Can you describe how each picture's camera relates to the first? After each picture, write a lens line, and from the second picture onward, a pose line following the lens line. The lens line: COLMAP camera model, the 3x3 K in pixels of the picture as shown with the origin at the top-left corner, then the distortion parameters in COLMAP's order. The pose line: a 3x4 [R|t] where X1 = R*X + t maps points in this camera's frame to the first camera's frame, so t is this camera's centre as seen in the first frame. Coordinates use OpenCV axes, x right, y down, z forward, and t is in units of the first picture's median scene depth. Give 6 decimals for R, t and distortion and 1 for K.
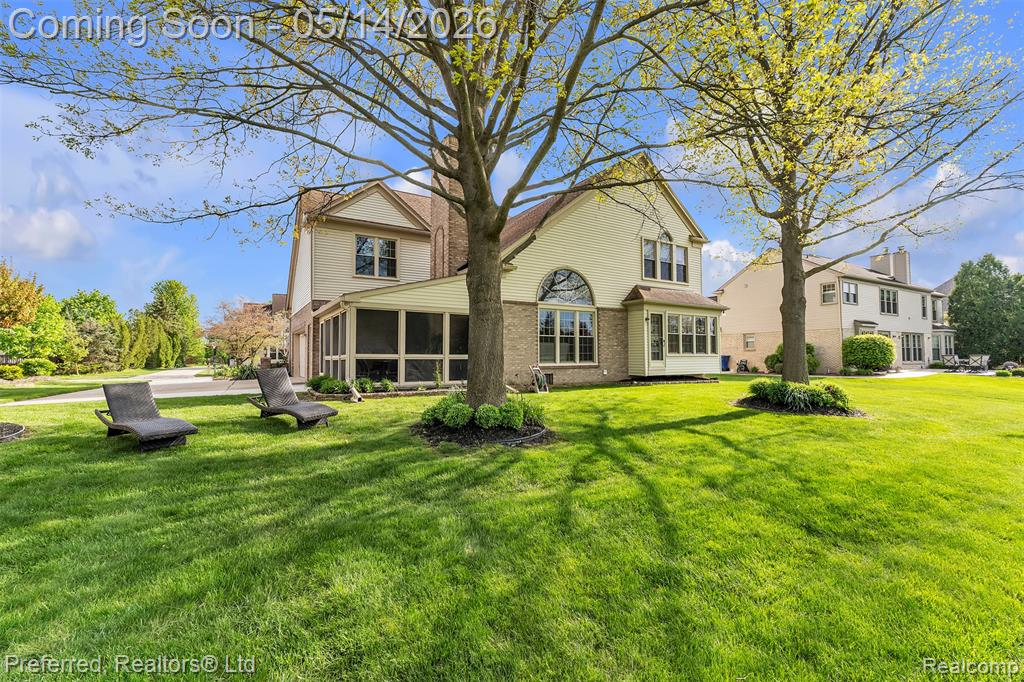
lens RADIAL K [[445.7, 0, 512.0], [0, 445.7, 341.0], [0, 0, 1]] dist [-0.000116, 0.000009]
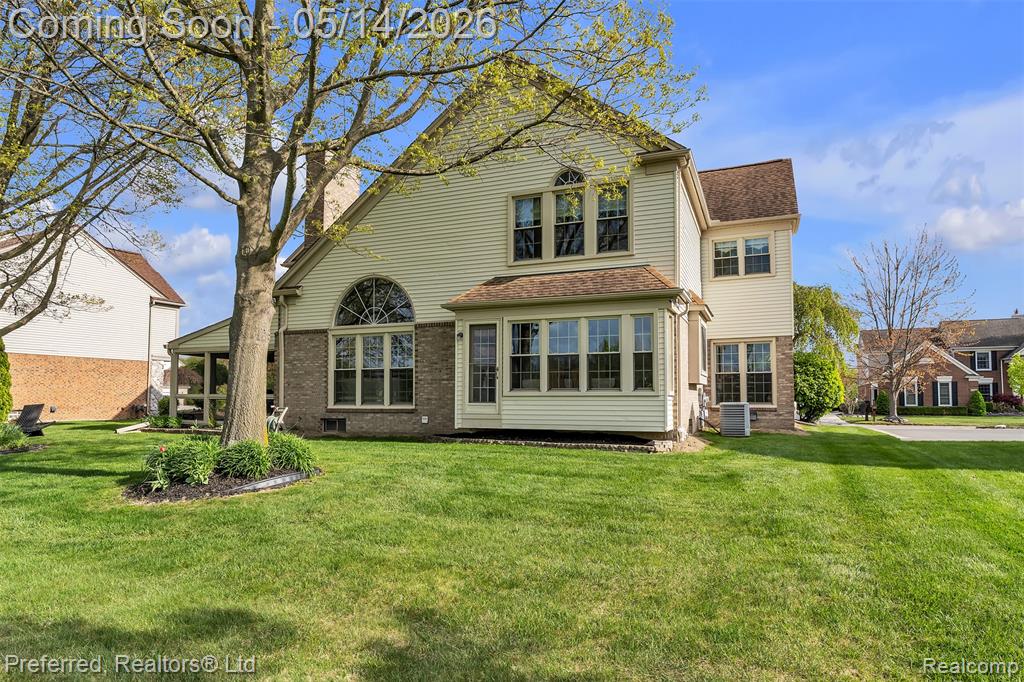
lens RADIAL K [[604.9, 0, 512.4], [0, 604.9, 388.2], [0, 0, 1]] dist [0.001007, 0.000124]
pose [[0.582447, -0.013312, -0.812760, 1.033094], [0.026416, 0.999648, 0.002558, 0.023911], [0.812439, -0.022960, 0.582593, 0.582467]]
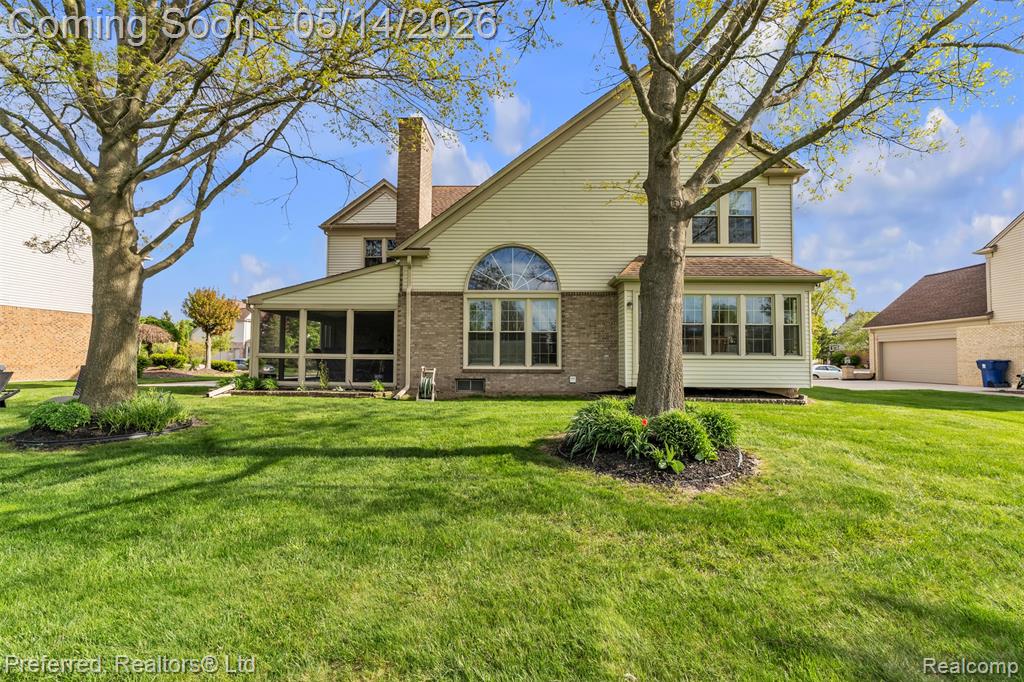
lens RADIAL K [[474.8, 0, 512.0], [0, 474.8, 341.0], [0, 0, 1]] dist [-0.011671, -0.000137]
pose [[0.829589, -0.014139, -0.558195, 0.568026], [0.010887, 0.999899, -0.009147, 0.012802], [0.558268, 0.001511, 0.829659, 0.295845]]
